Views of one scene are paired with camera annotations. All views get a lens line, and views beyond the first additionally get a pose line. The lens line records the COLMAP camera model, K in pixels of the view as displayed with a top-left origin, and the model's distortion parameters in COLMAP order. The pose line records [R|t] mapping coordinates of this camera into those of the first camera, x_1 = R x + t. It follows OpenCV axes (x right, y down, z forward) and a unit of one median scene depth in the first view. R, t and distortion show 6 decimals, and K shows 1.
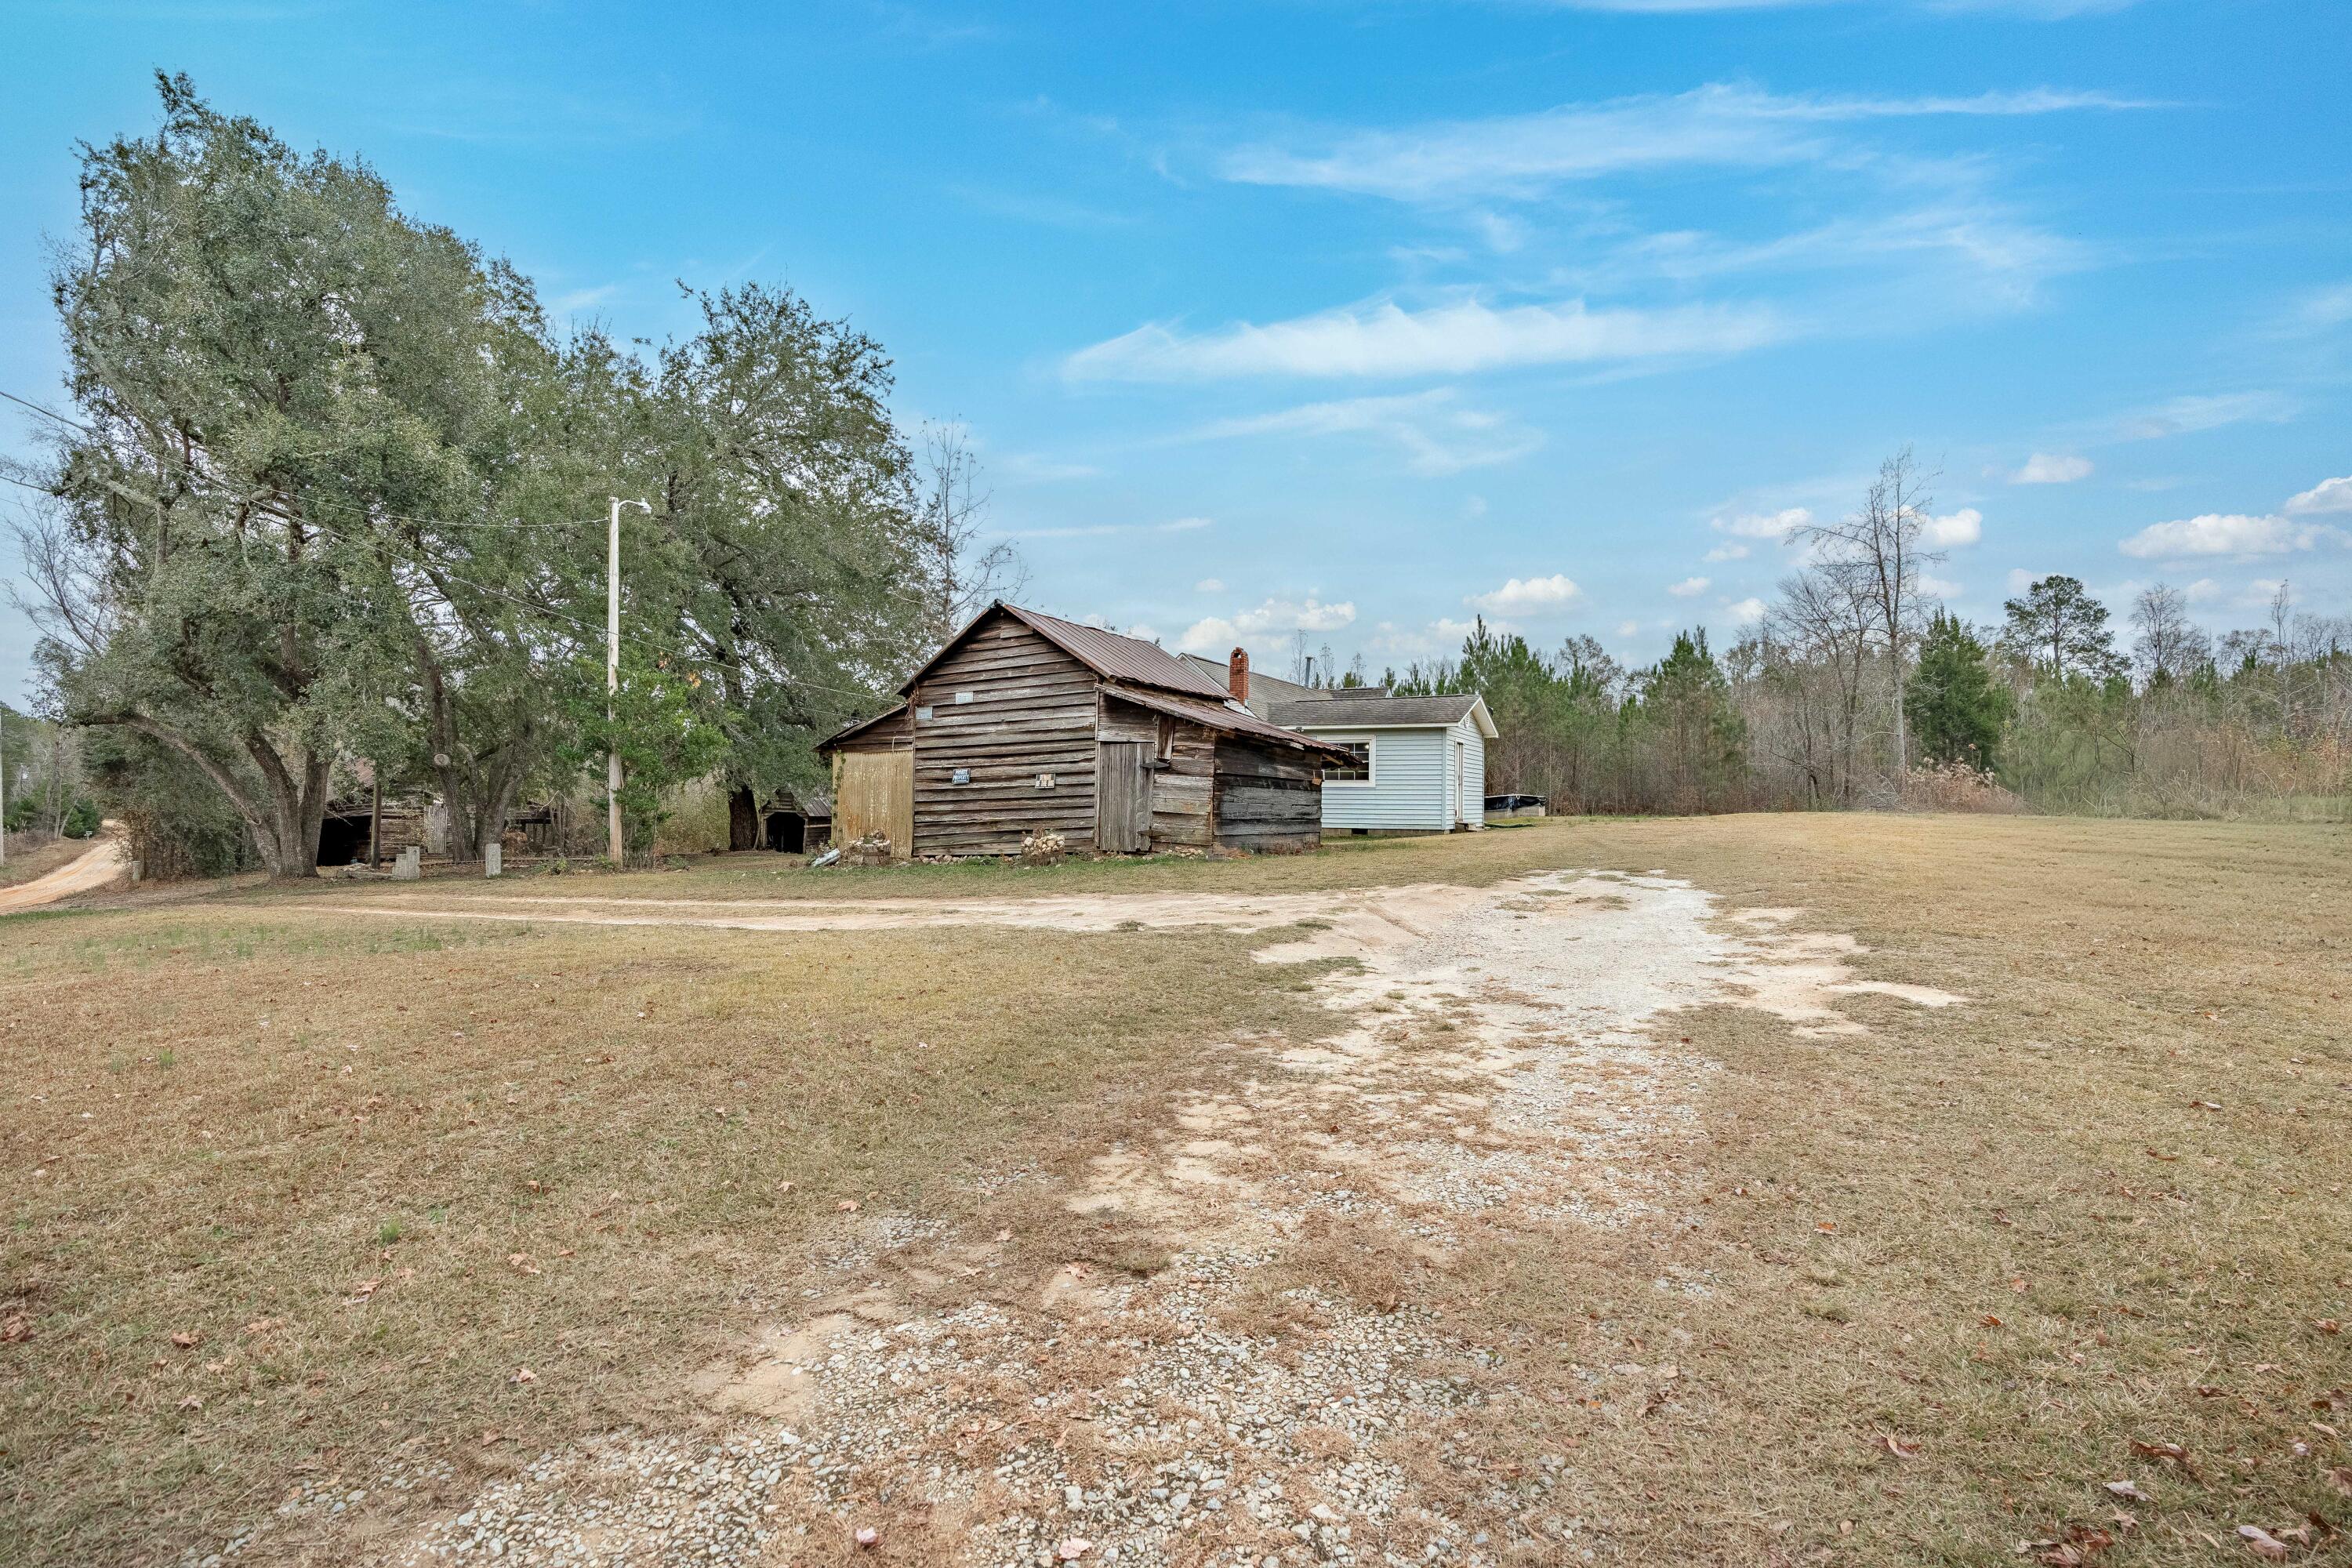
lens RADIAL K [[1121.2, 0, 1154.0], [0, 1121.2, 747.3], [0, 0, 1]] dist [-0.032469, 0.000052]
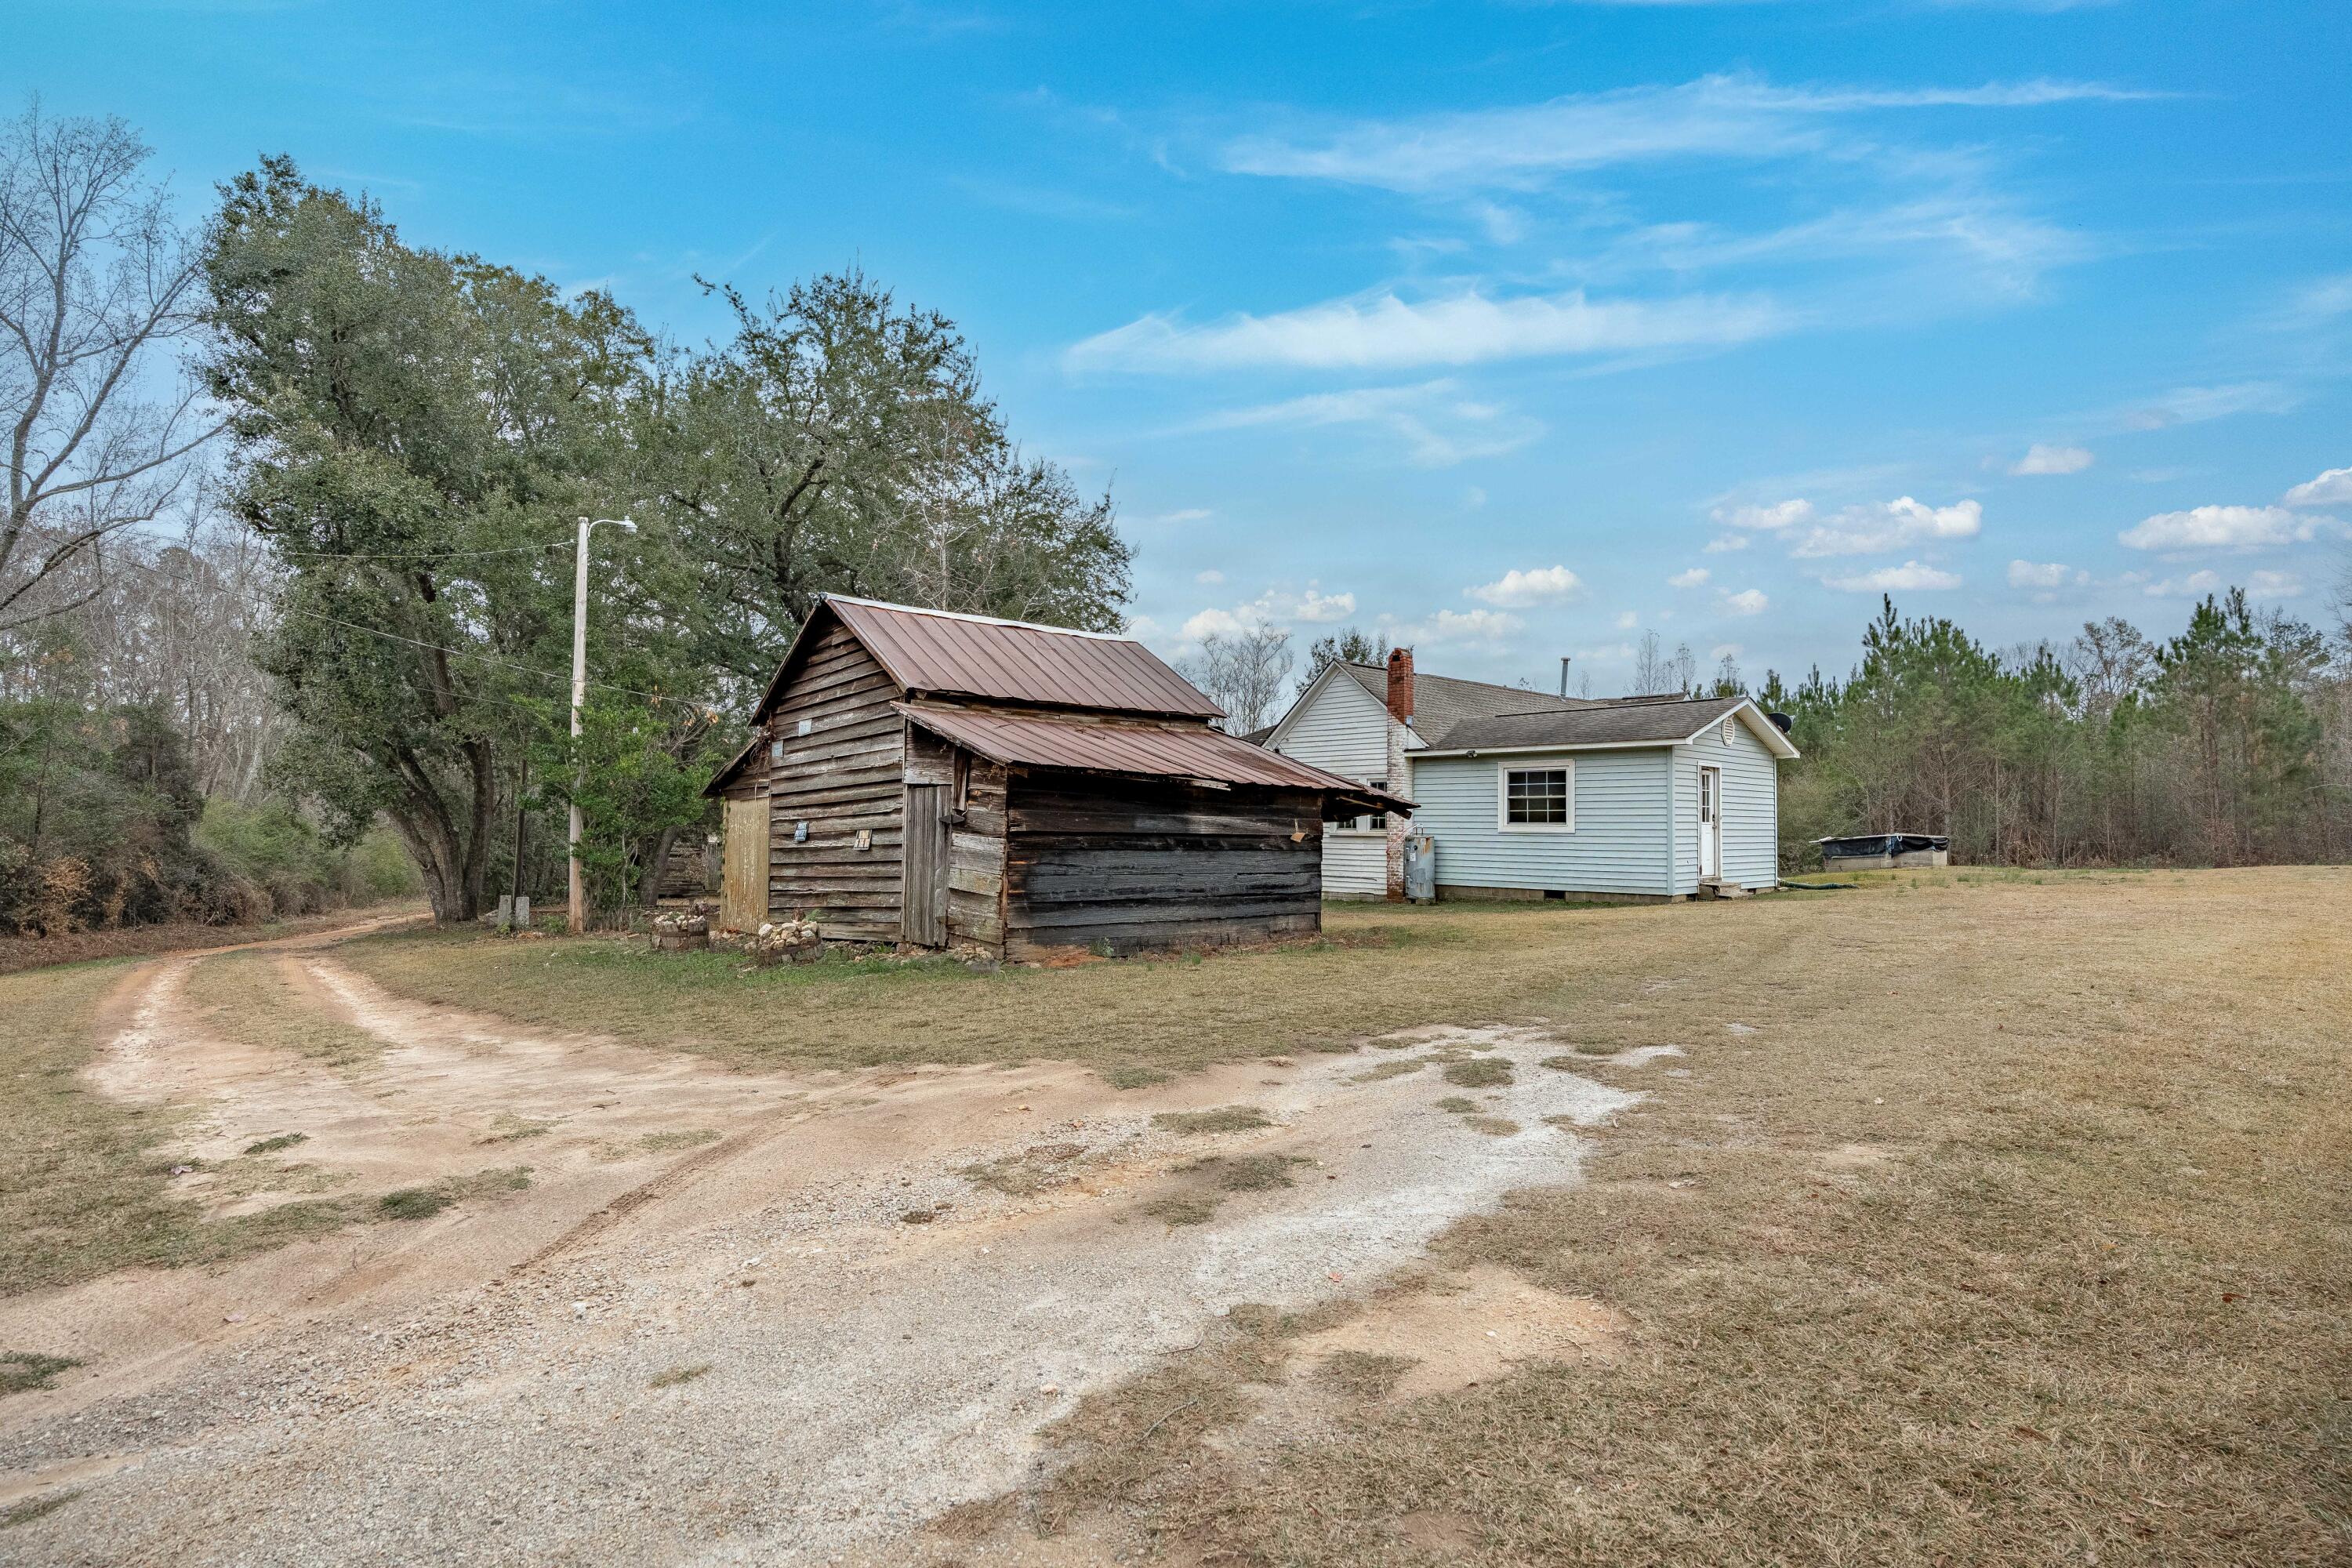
lens RADIAL K [[1138.4, 0, 1154.5], [0, 1138.4, 768.2], [0, 0, 1]] dist [-0.031000, 0.000271]
pose [[0.934839, -0.020076, -0.354505, 0.276077], [0.017888, 0.999795, -0.009448, -0.004582], [0.354622, 0.002491, 0.935006, 0.315518]]
